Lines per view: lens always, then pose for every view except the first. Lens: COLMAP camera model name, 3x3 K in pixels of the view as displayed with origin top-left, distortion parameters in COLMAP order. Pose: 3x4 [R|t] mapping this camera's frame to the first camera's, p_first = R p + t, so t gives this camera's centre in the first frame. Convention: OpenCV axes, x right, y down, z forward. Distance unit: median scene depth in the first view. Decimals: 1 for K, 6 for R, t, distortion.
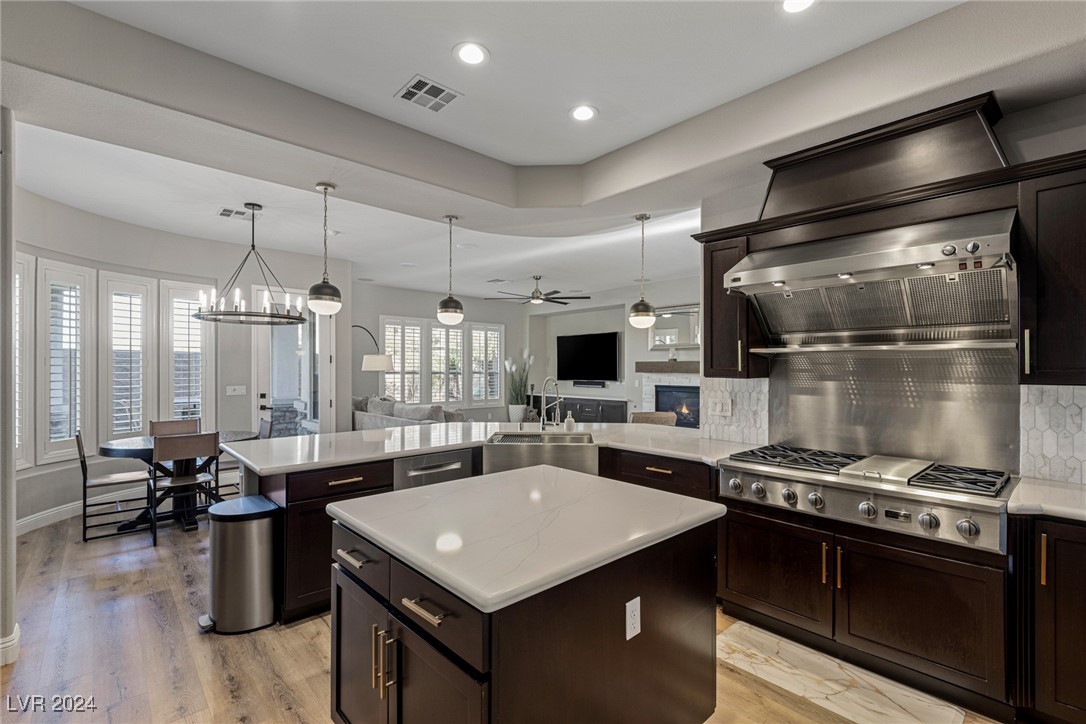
lens RADIAL K [[496.2, 0, 543.0], [0, 496.2, 362.0], [0, 0, 1]] dist [0.000860, -0.000067]
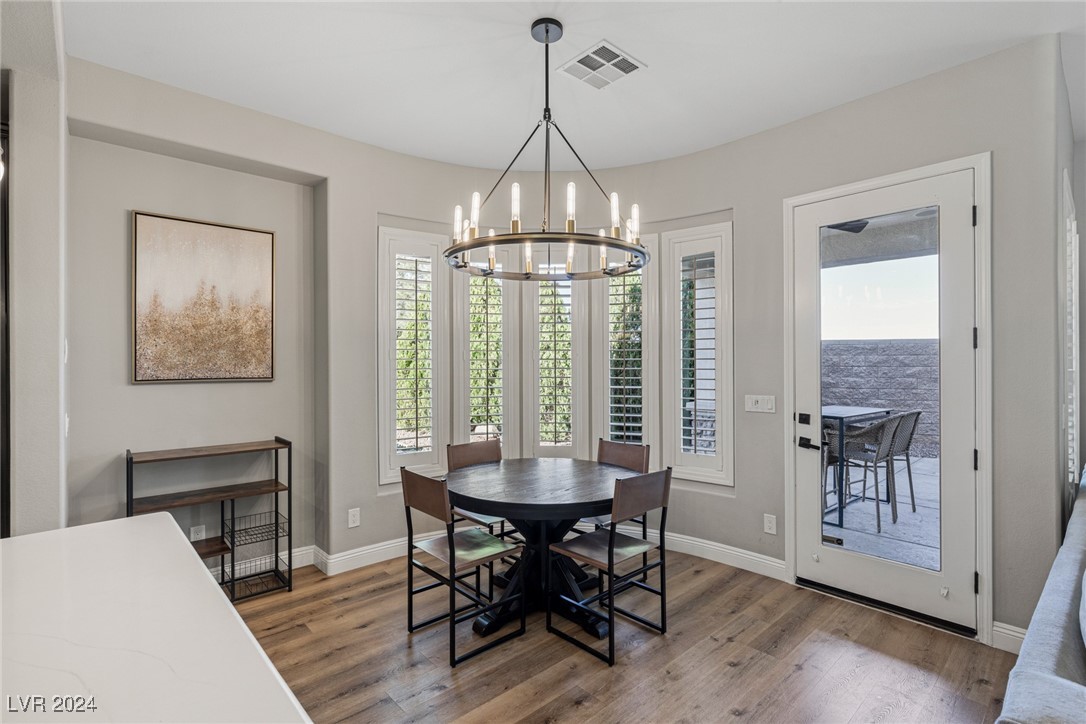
lens RADIAL K [[513.6, 0, 543.0], [0, 513.6, 362.0], [0, 0, 1]] dist [-0.003147, -0.000351]
pose [[0.009933, -0.000689, -0.999950, -0.047508], [0.013992, 0.999902, -0.000550, 0.006985], [0.999853, -0.013986, 0.009942, 0.565048]]
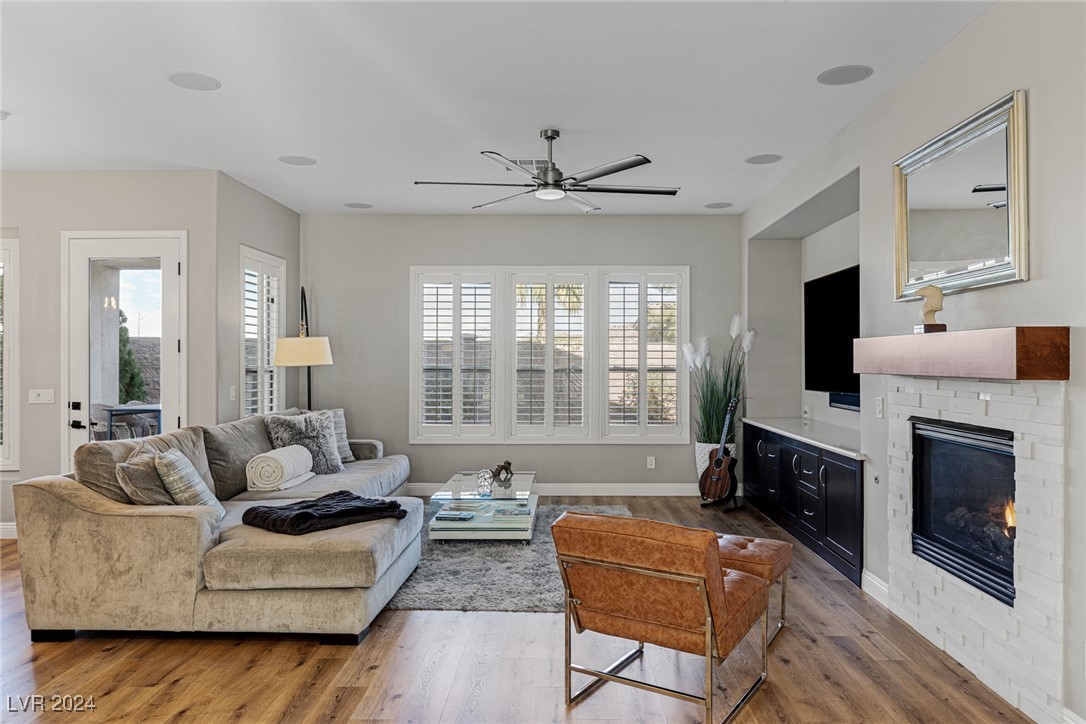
lens RADIAL K [[735.4, 0, 543.0], [0, 735.4, 362.0], [0, 0, 1]] dist [0.019696, 0.000969]
pose [[0.726772, -0.002158, -0.686876, 0.388418], [0.010523, 0.999913, 0.007993, 0.008799], [0.686798, -0.013037, 0.726731, 0.554619]]
